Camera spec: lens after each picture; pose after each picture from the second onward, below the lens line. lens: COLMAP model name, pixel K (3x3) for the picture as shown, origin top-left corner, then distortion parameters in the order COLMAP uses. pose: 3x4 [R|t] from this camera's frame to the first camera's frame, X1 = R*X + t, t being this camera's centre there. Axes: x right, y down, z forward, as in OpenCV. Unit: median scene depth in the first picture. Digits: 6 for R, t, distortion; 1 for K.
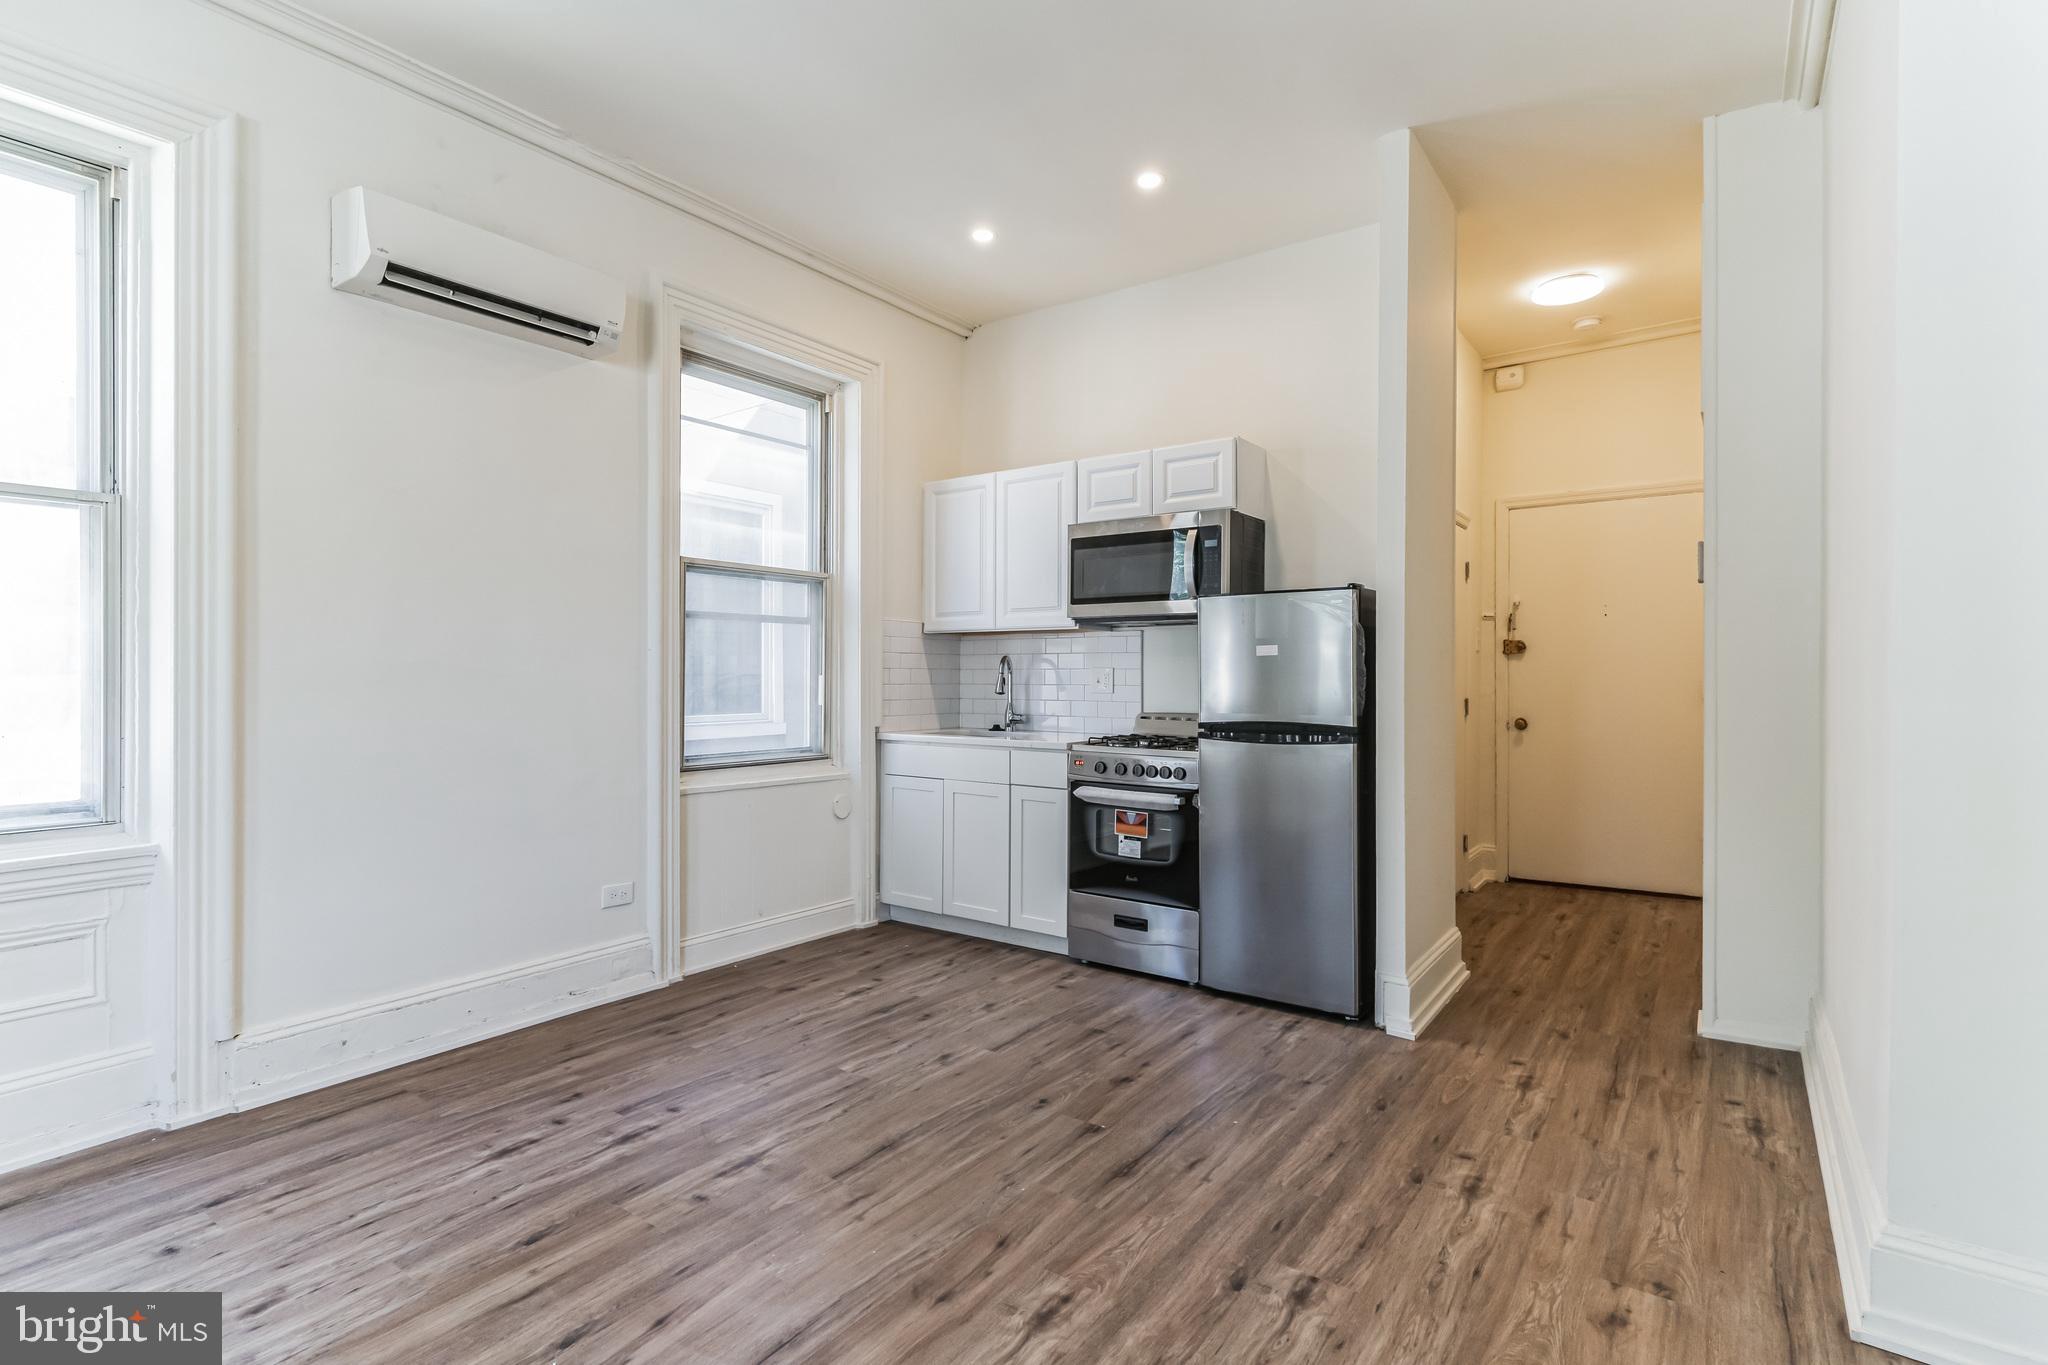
lens RADIAL K [[971.8, 0, 1020.8], [0, 971.8, 676.1], [0, 0, 1]] dist [0.004022, -0.000313]
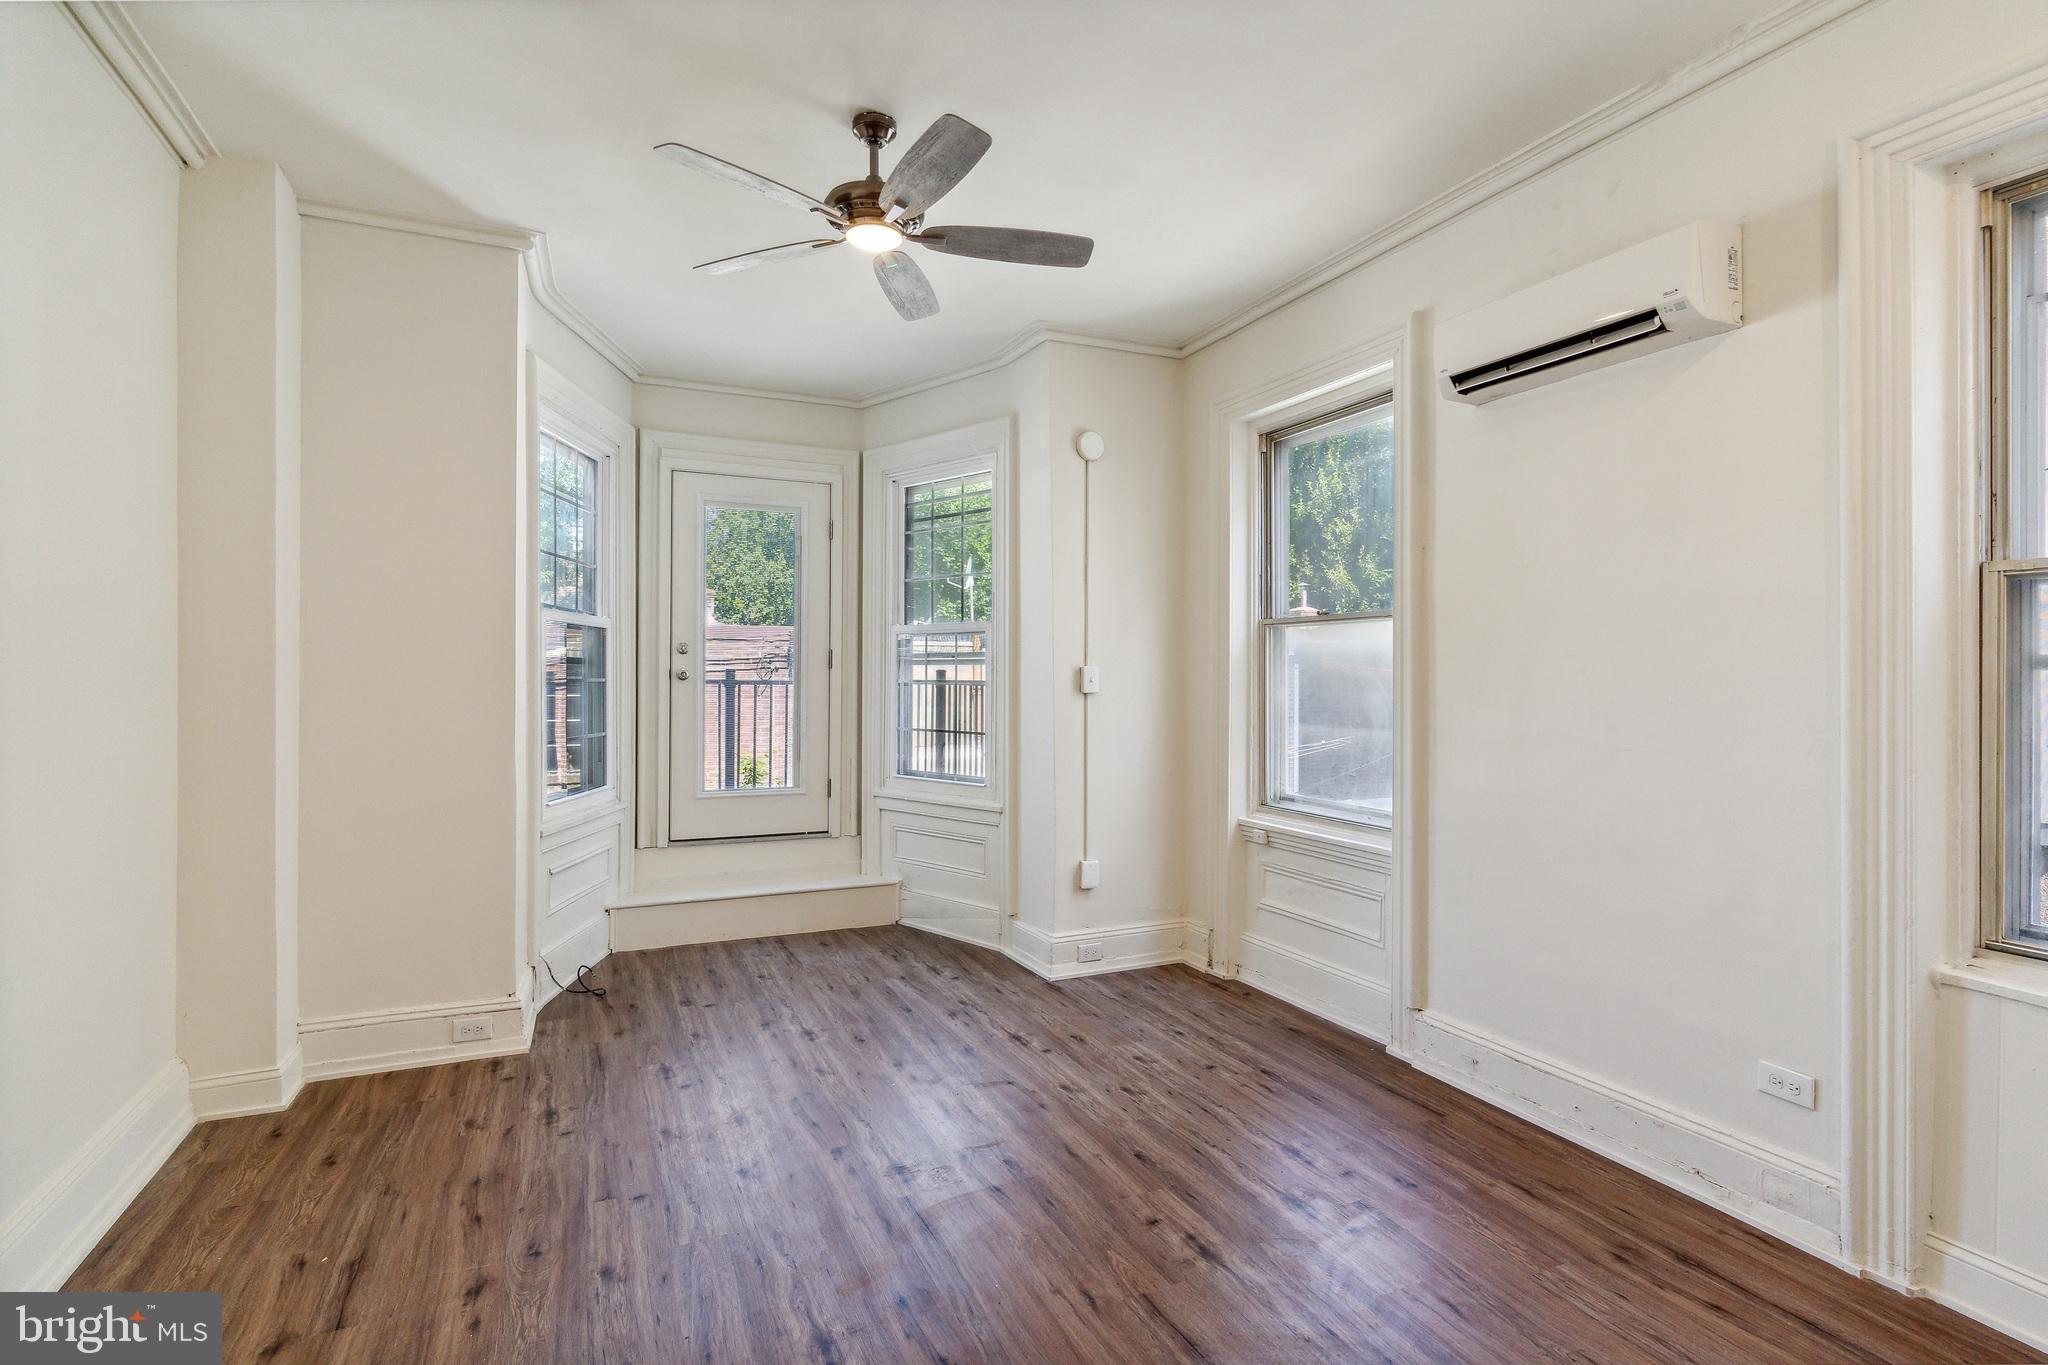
lens RADIAL K [[971.8, 0, 1021.6], [0, 971.8, 673.0], [0, 0, 1]] dist [0.004022, -0.000313]
pose [[-0.488012, -0.005765, -0.872818, 0.417247], [-0.009626, 0.999953, -0.001223, -0.053999], [0.872784, 0.007805, -0.488045, 0.808026]]
